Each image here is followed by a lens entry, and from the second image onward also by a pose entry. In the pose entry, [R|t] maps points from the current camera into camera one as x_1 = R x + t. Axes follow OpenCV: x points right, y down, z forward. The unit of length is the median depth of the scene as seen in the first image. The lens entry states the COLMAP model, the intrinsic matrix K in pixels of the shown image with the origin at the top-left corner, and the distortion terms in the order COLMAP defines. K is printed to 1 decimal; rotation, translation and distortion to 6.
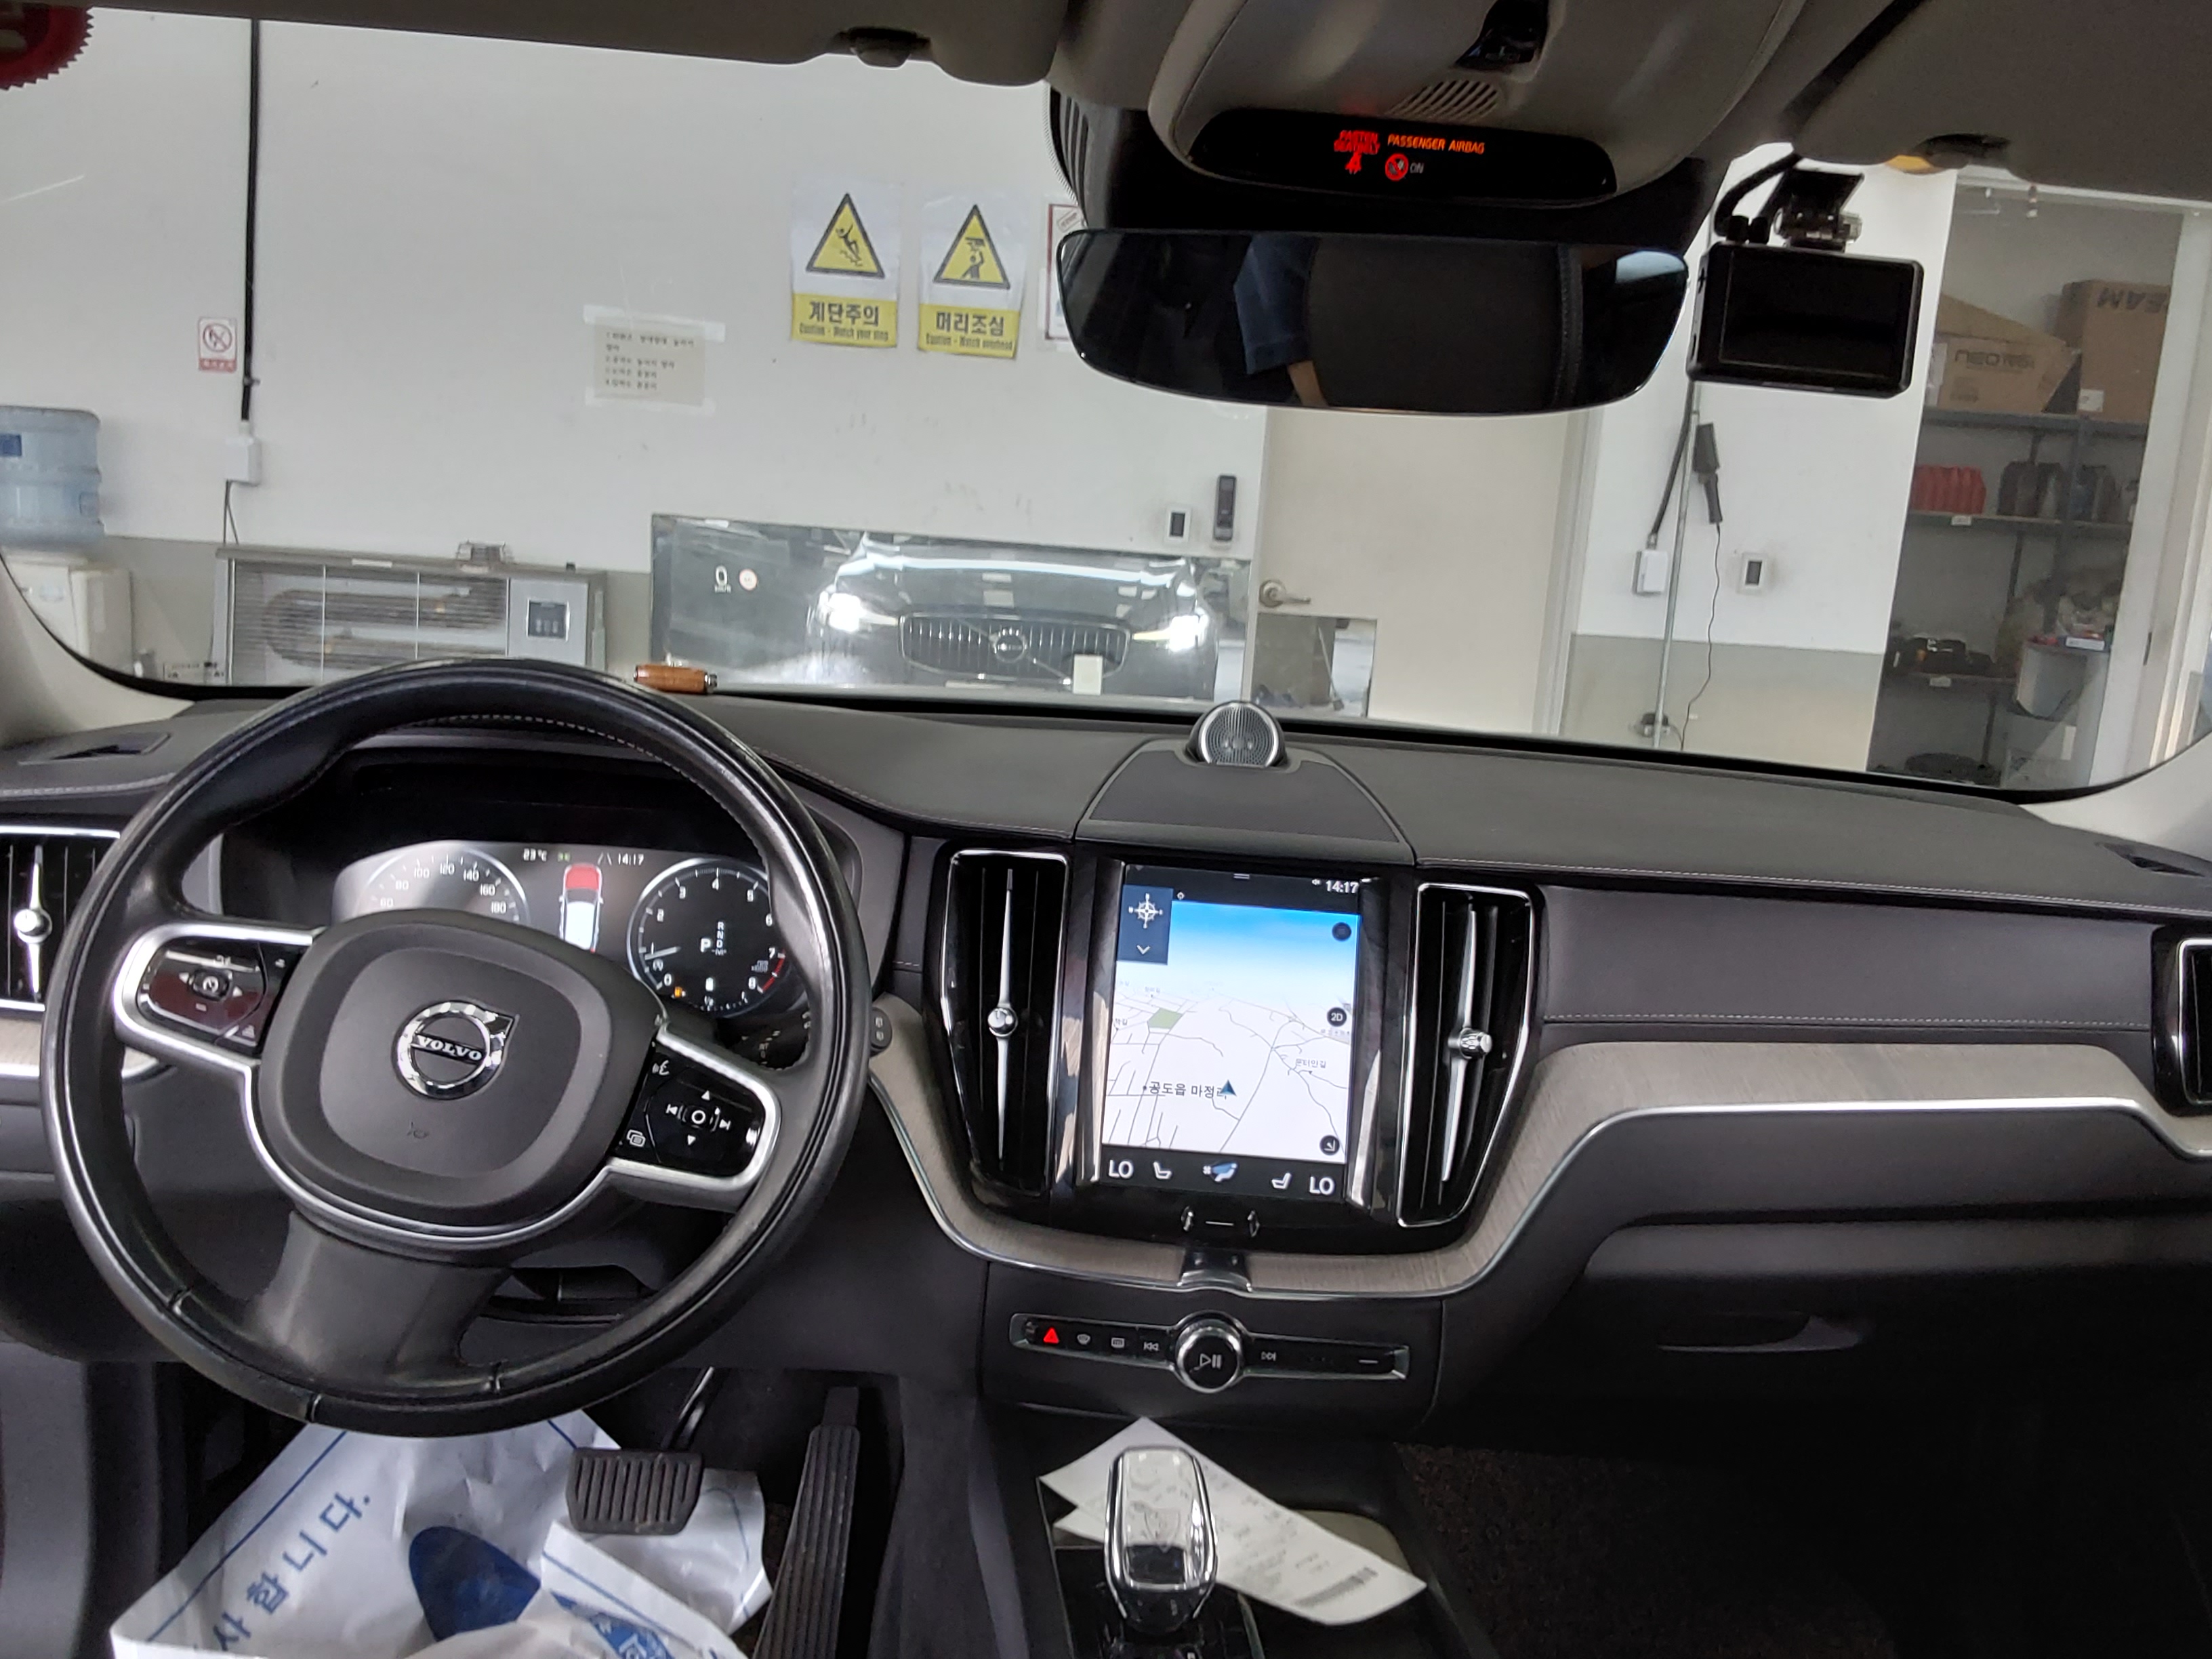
lens RADIAL K [[1816.6, 0, 1106.0], [0, 1816.6, 829.5], [0, 0, 1]] dist [0.064078, -0.000223]
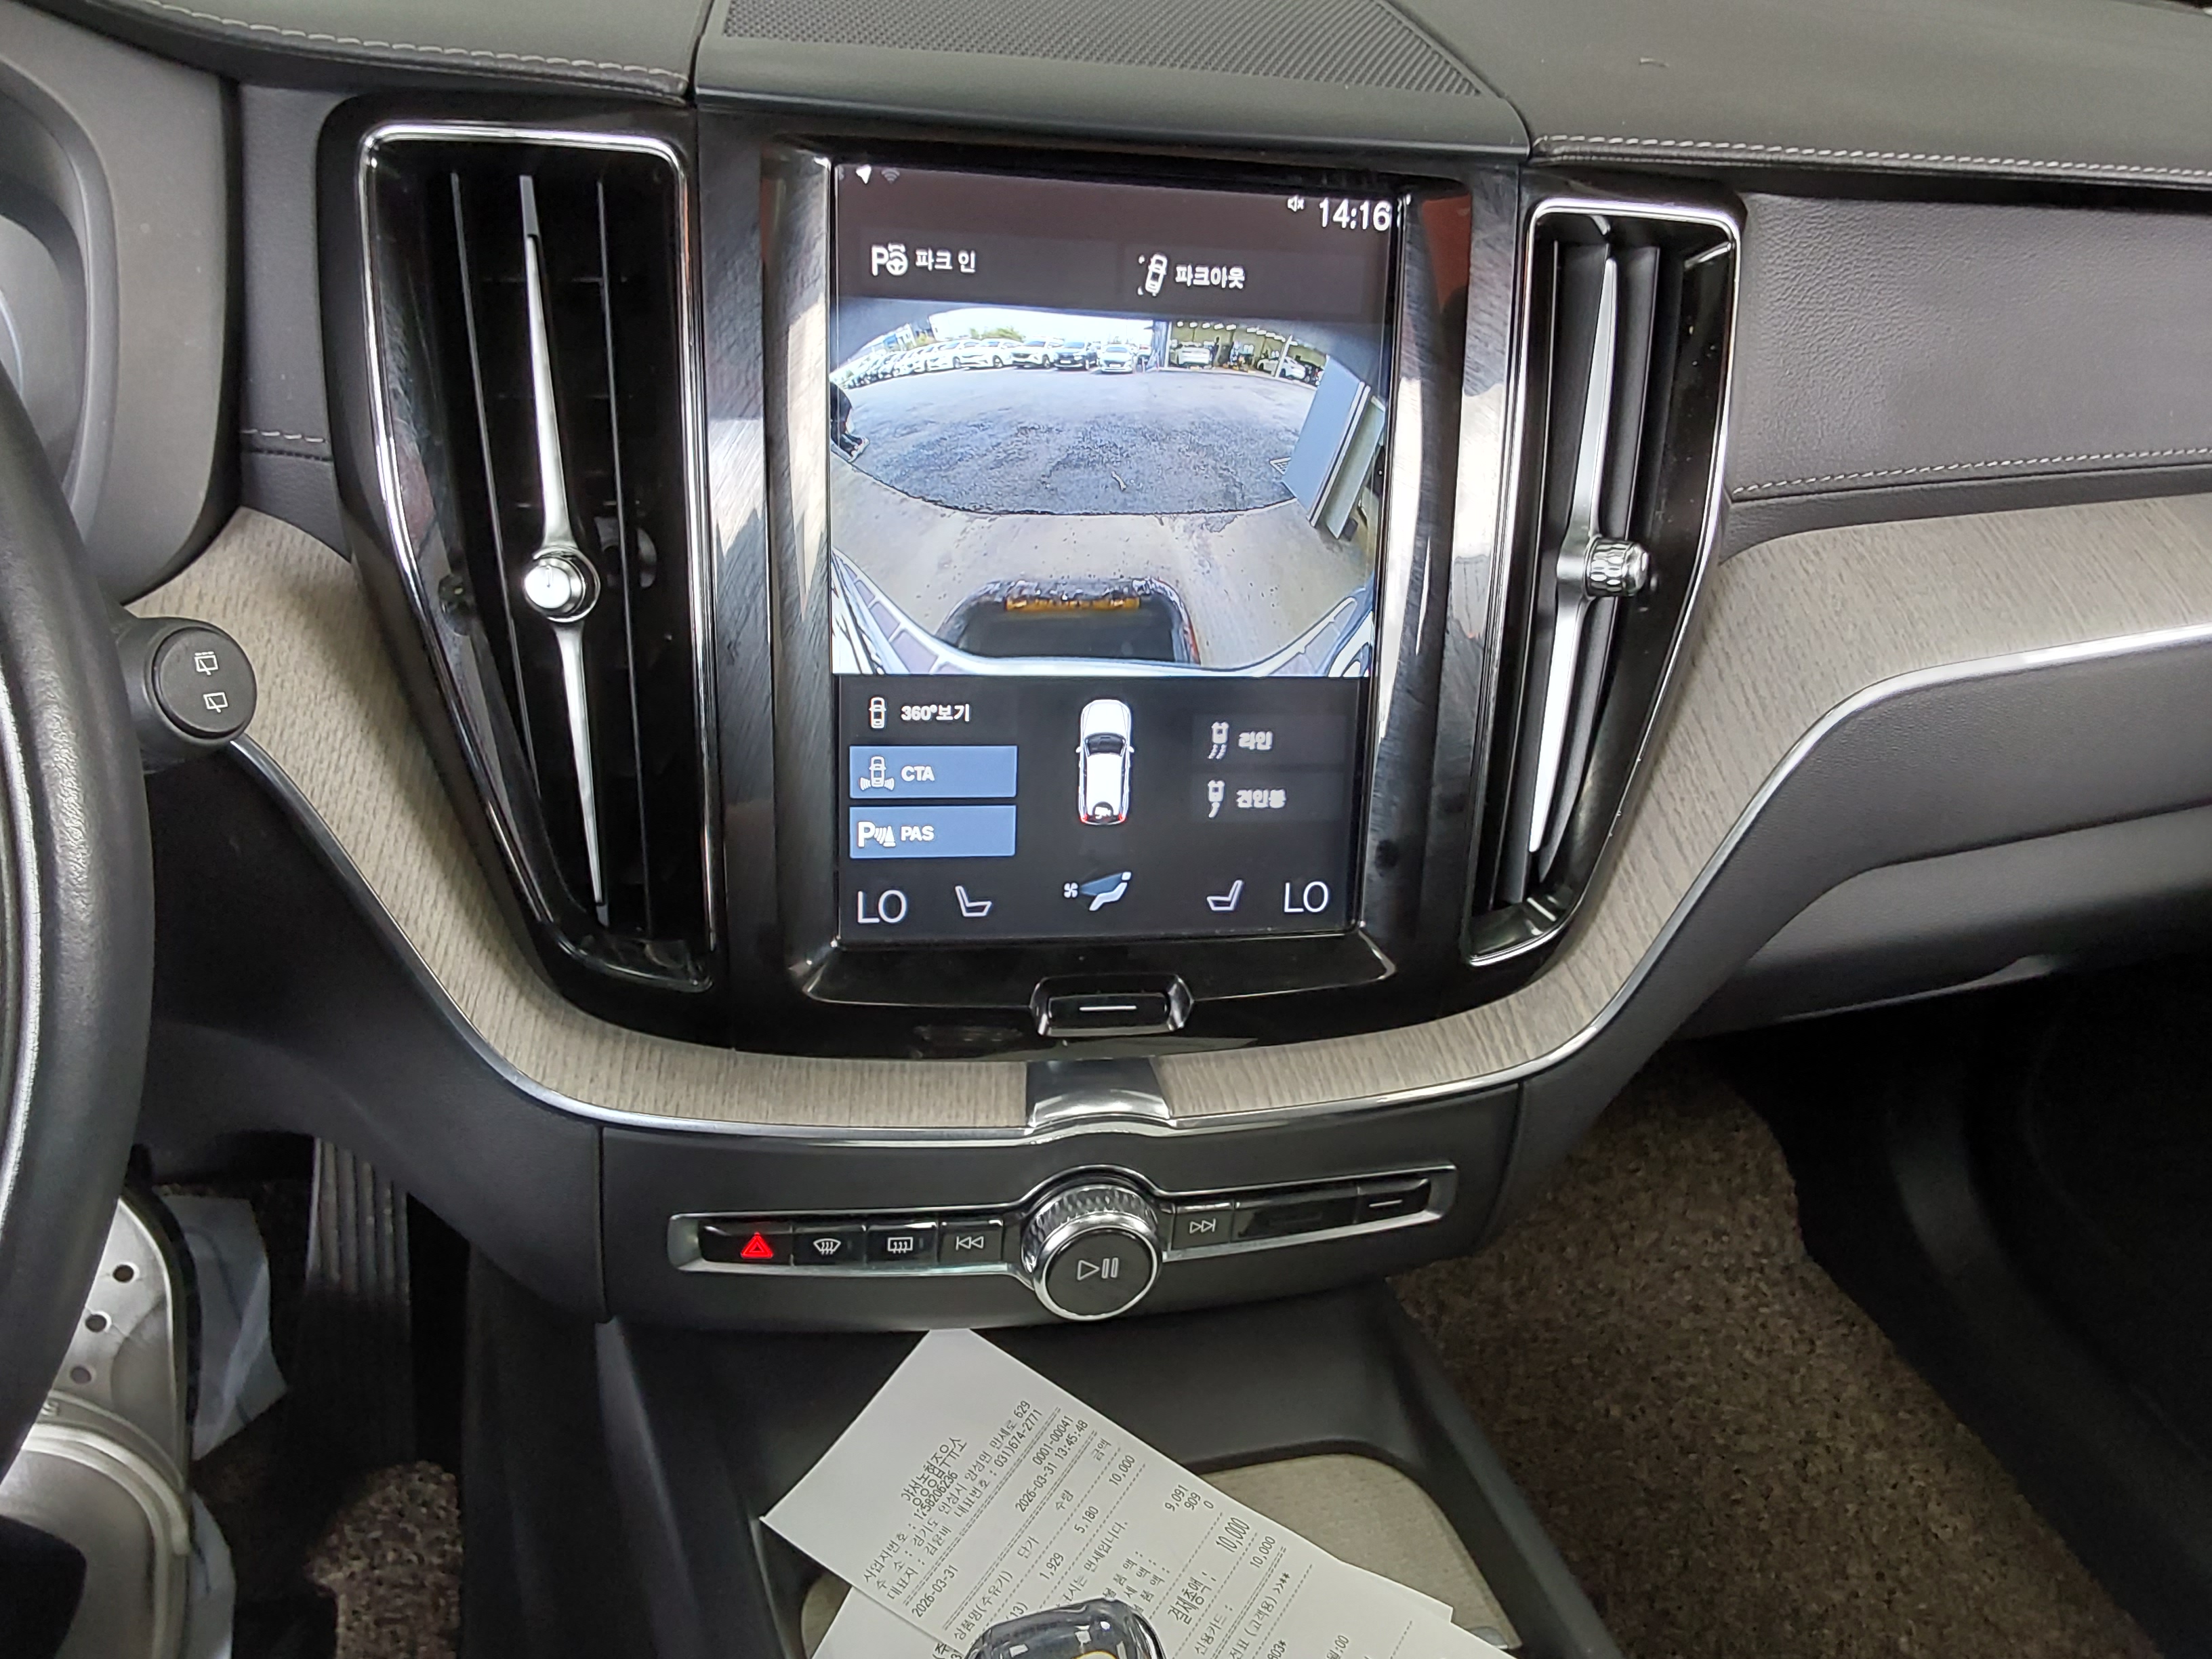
lens RADIAL K [[1788.7, 0, 1110.8], [0, 1788.7, 867.3], [0, 0, 1]] dist [0.146042, -0.209413]
pose [[0.972483, -0.097077, 0.211787, -0.028699], [0.003017, 0.914222, 0.405201, -0.001807], [-0.232956, -0.393412, 0.889358, 0.575445]]
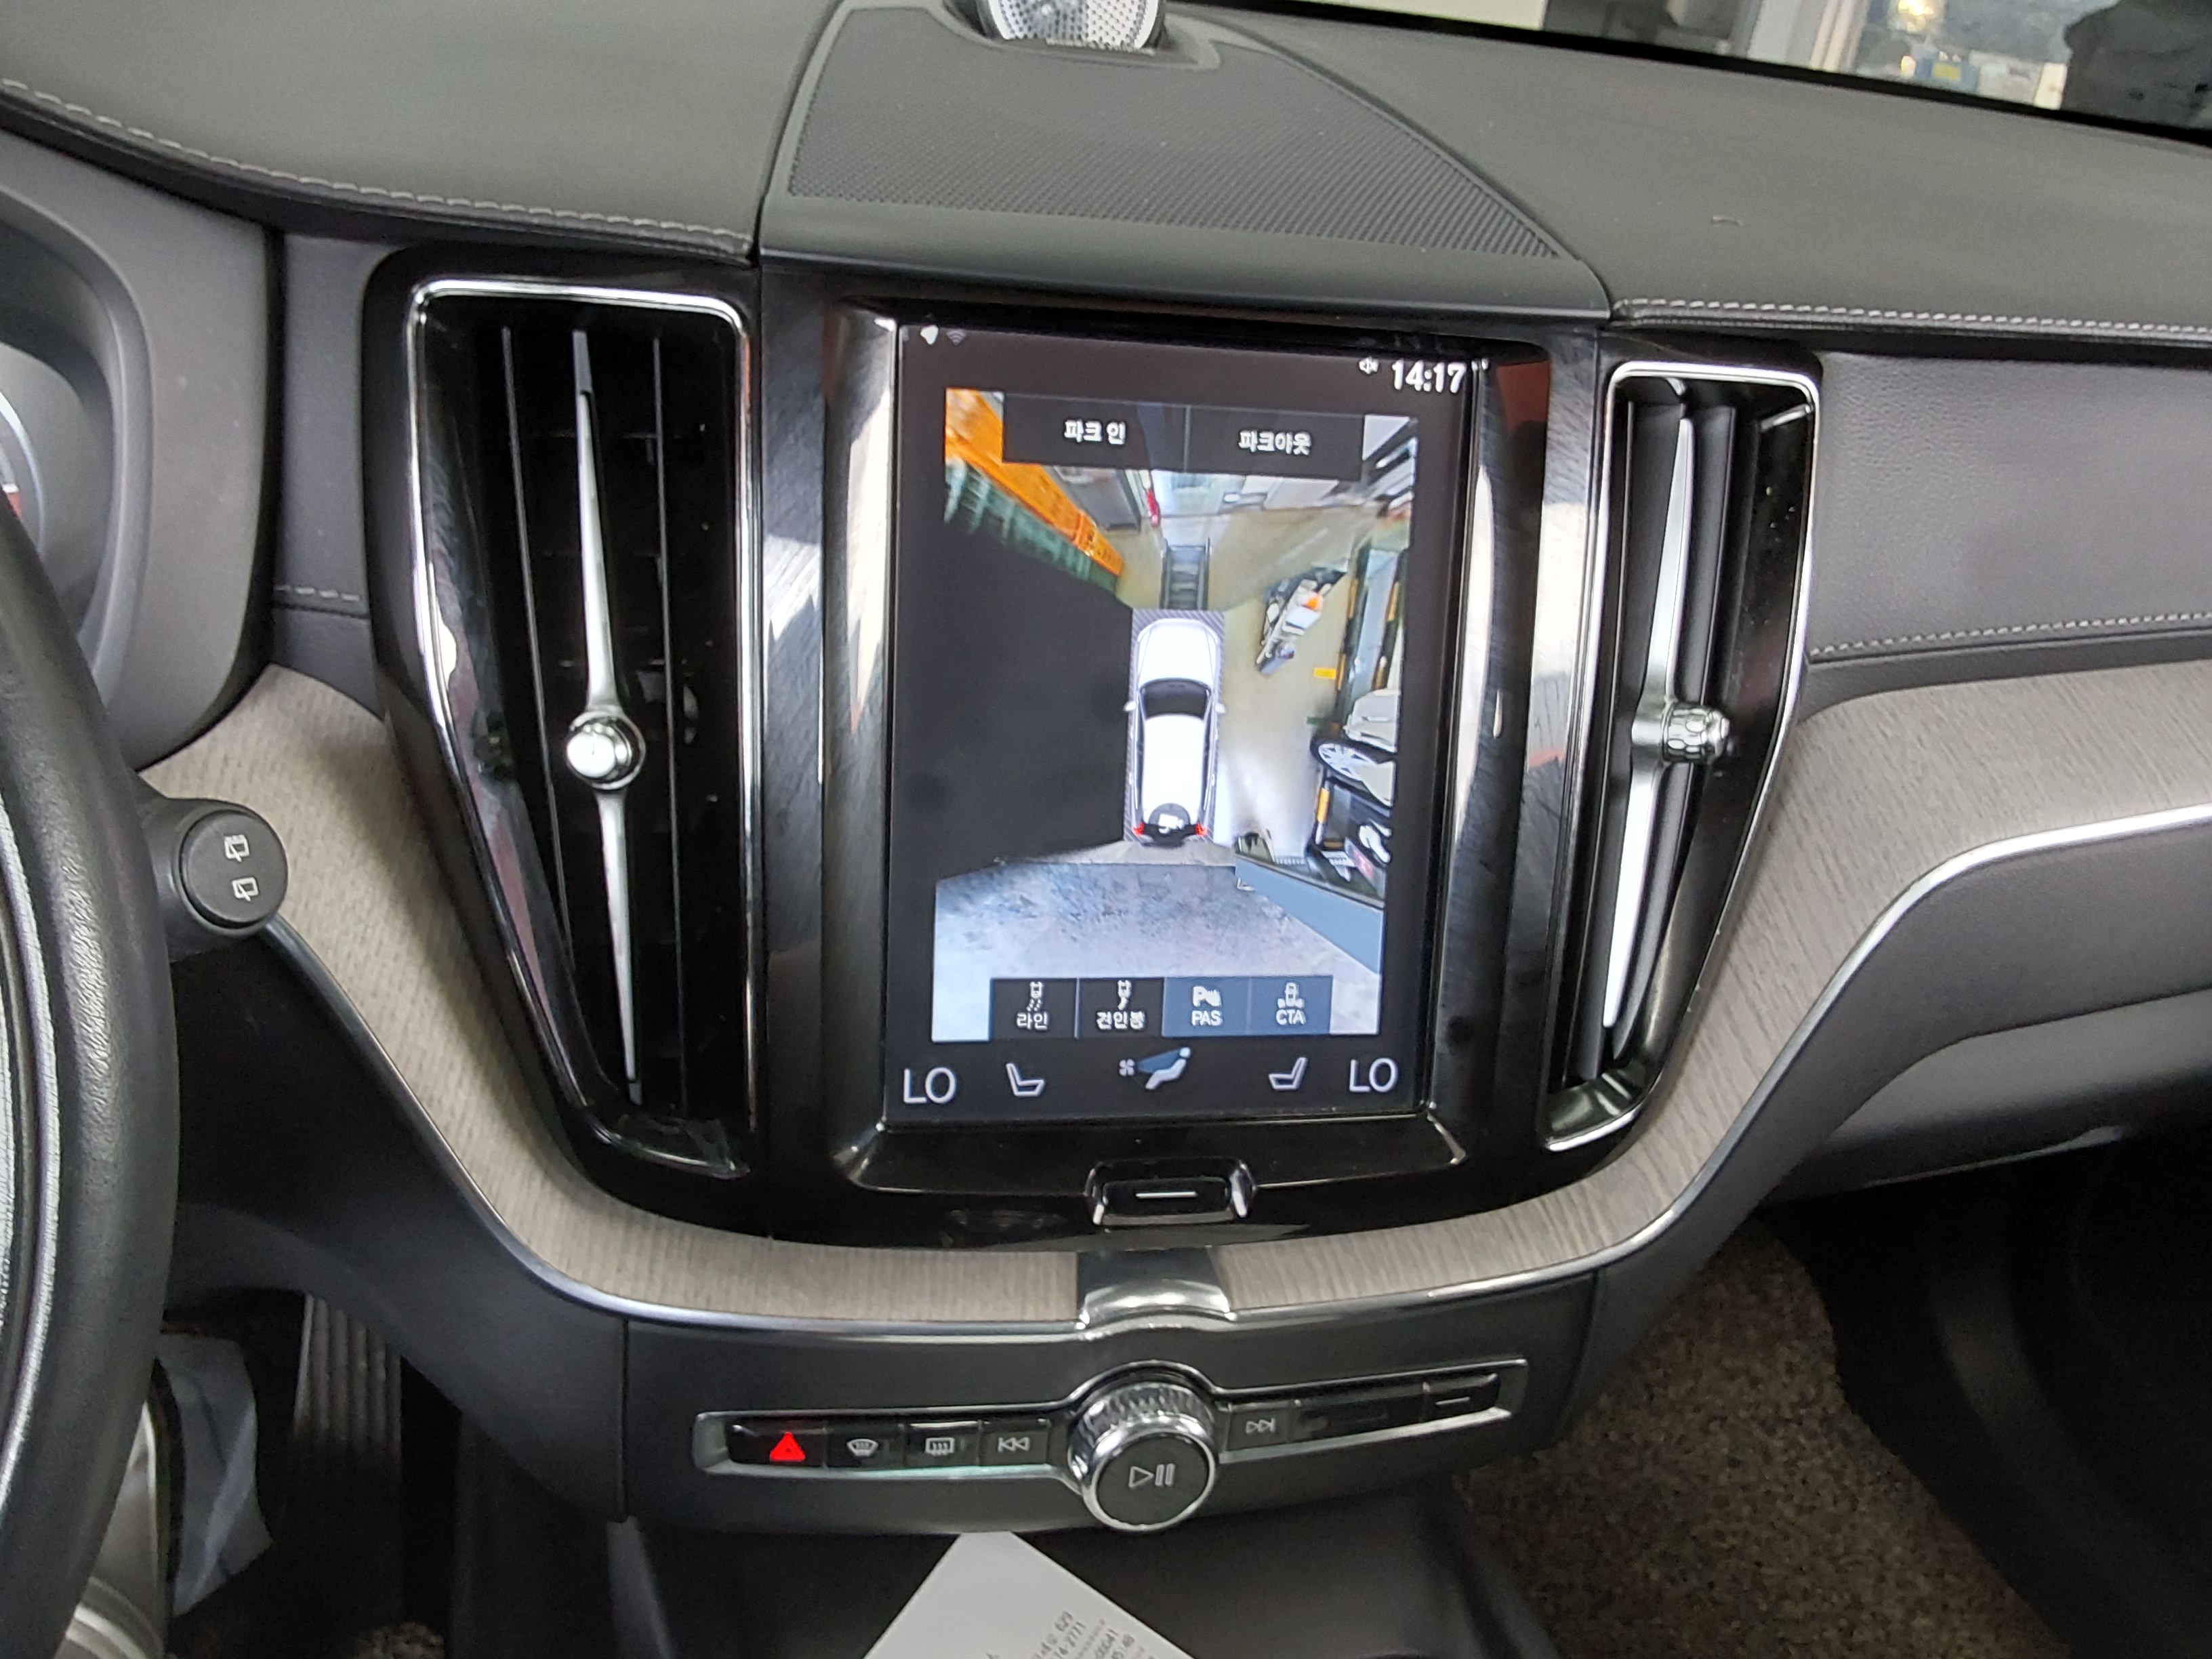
lens RADIAL K [[1784.2, 0, 1104.8], [0, 1784.2, 862.5], [0, 0, 1]] dist [0.156512, -0.230793]
pose [[0.972919, -0.075222, 0.218565, -0.038240], [-0.007897, 0.934197, 0.356670, -0.011791], [-0.231012, -0.348737, 0.908304, 0.605392]]
